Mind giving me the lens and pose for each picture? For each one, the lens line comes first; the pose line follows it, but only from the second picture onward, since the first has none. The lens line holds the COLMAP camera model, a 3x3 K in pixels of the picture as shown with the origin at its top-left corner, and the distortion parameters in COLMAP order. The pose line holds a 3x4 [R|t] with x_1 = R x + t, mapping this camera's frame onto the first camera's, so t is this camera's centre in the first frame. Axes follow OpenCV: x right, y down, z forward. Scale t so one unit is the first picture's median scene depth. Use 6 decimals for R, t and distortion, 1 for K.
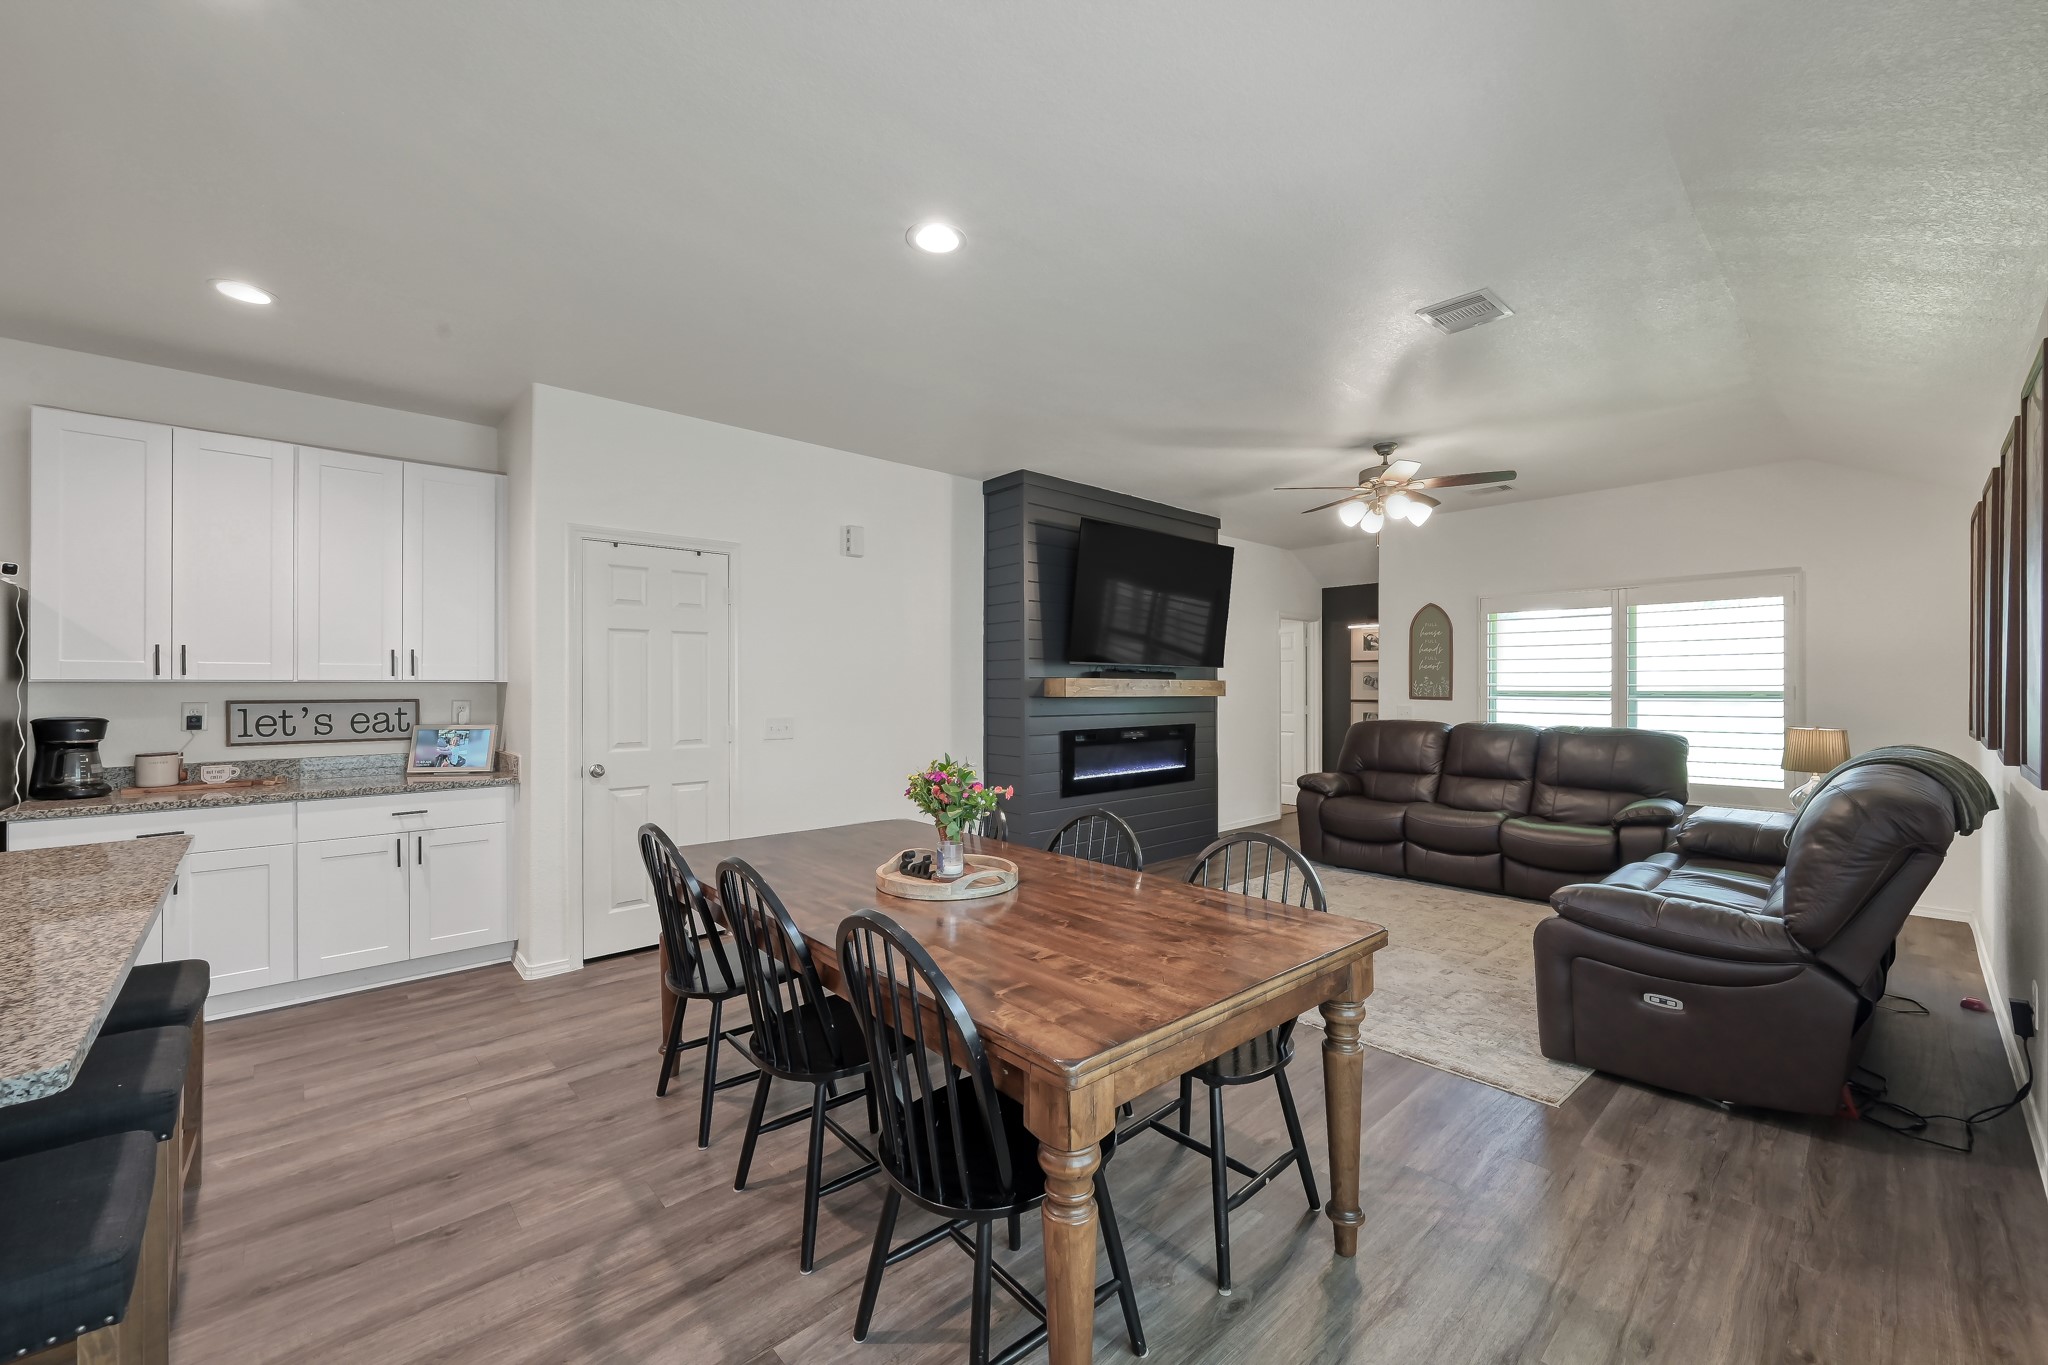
lens RADIAL K [[806.4, 0, 1027.2], [0, 806.4, 682.3], [0, 0, 1]] dist [-0.000759, 0.000389]
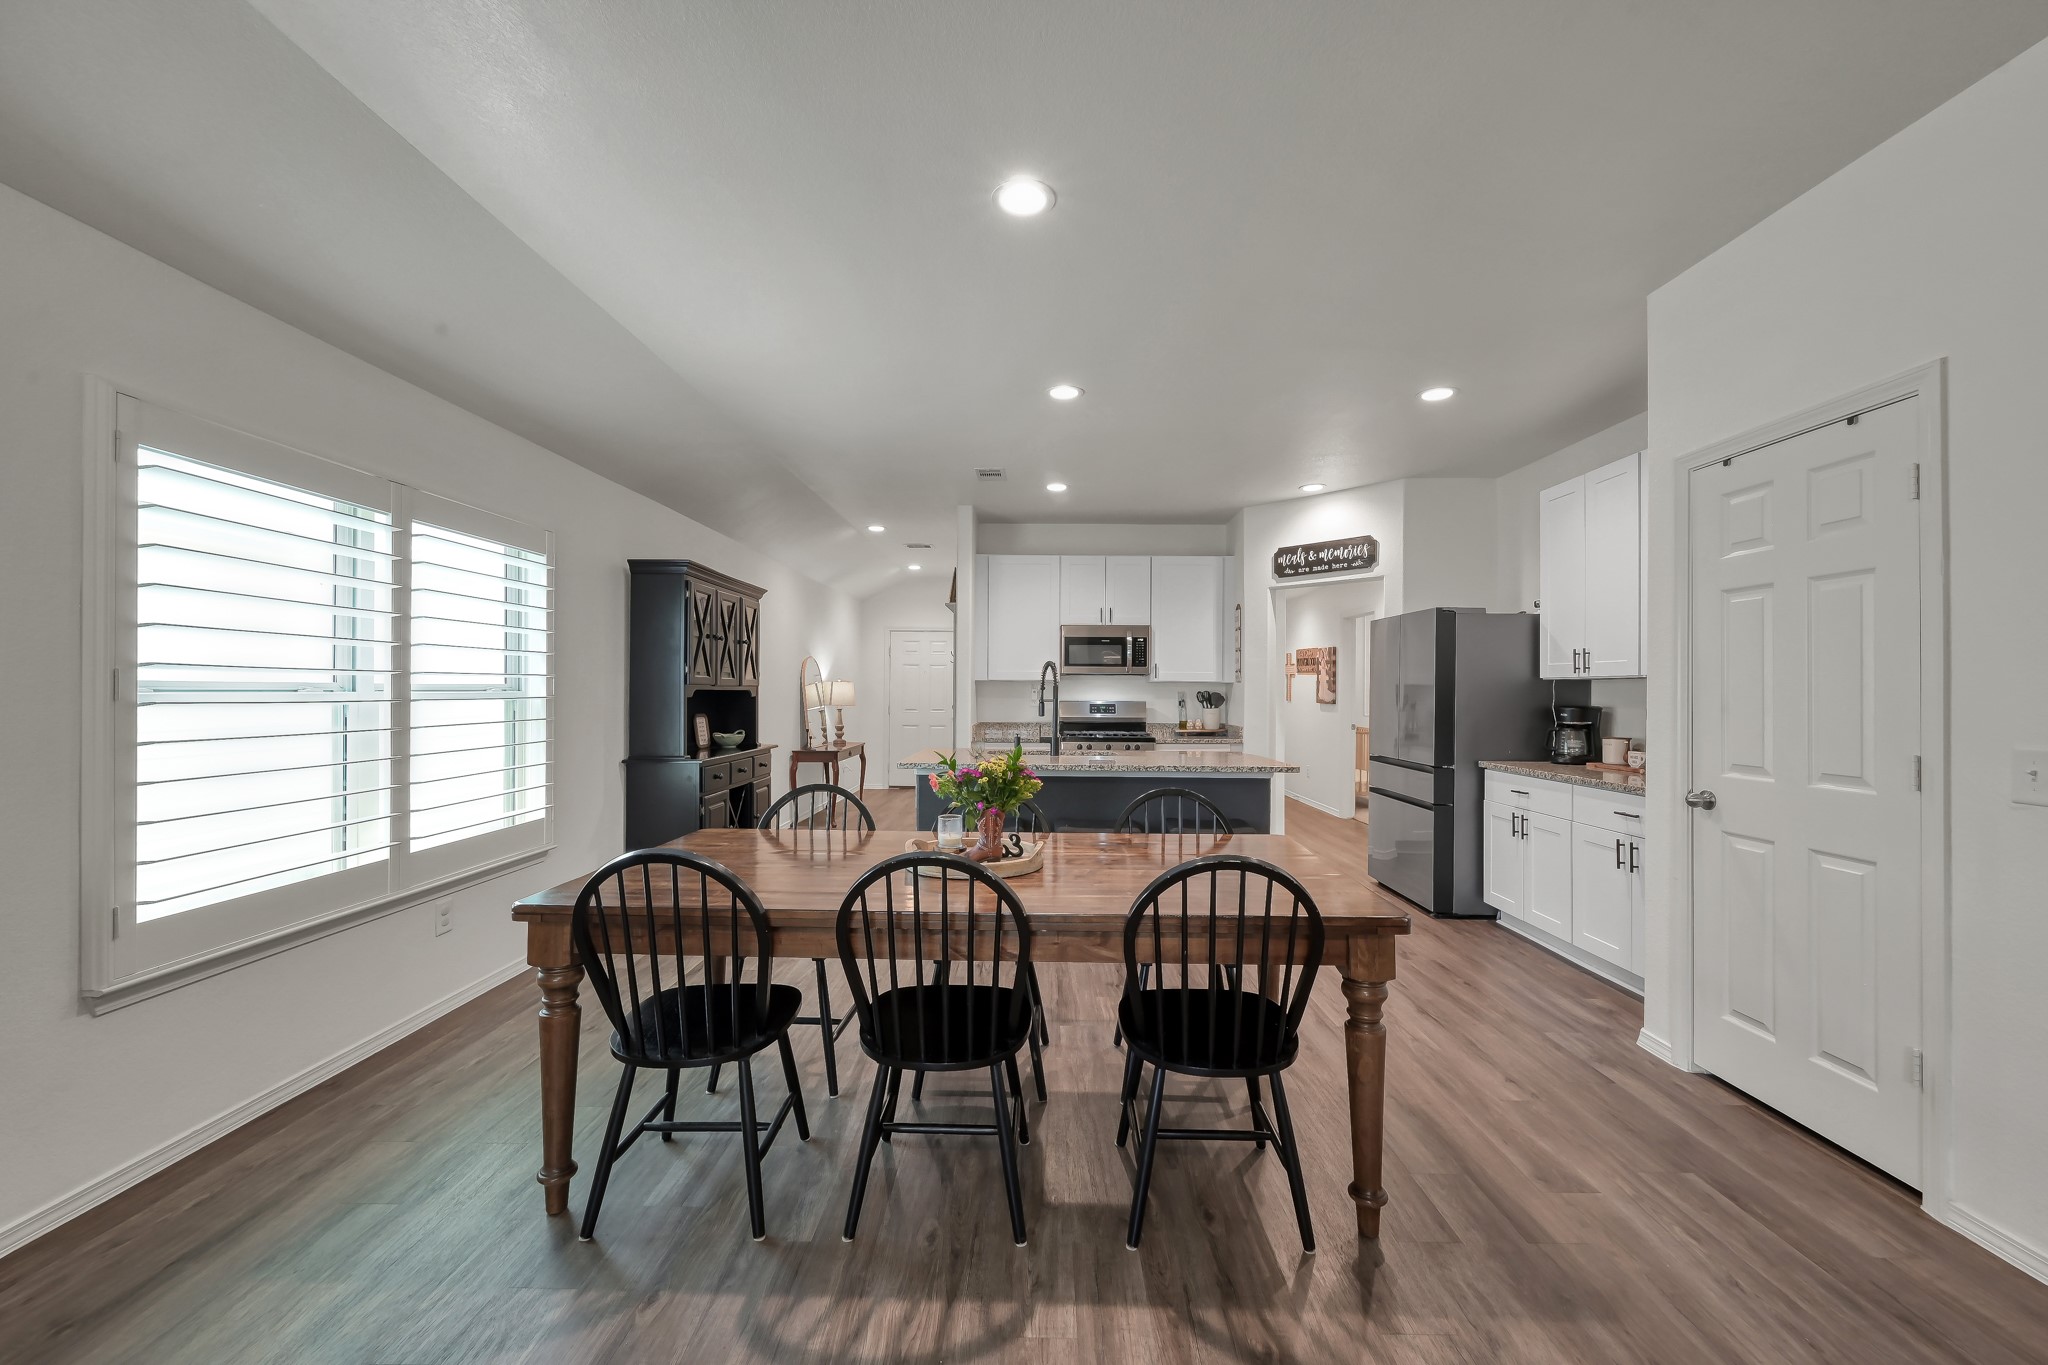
lens RADIAL K [[806.4, 0, 1030.4], [0, 806.4, 681.6], [0, 0, 1]] dist [-0.000759, 0.000389]
pose [[-0.686283, -0.010011, -0.727266, 0.348473], [-0.000145, 0.999907, -0.013627, 0.017753], [0.727335, -0.009246, -0.686221, 1.013617]]
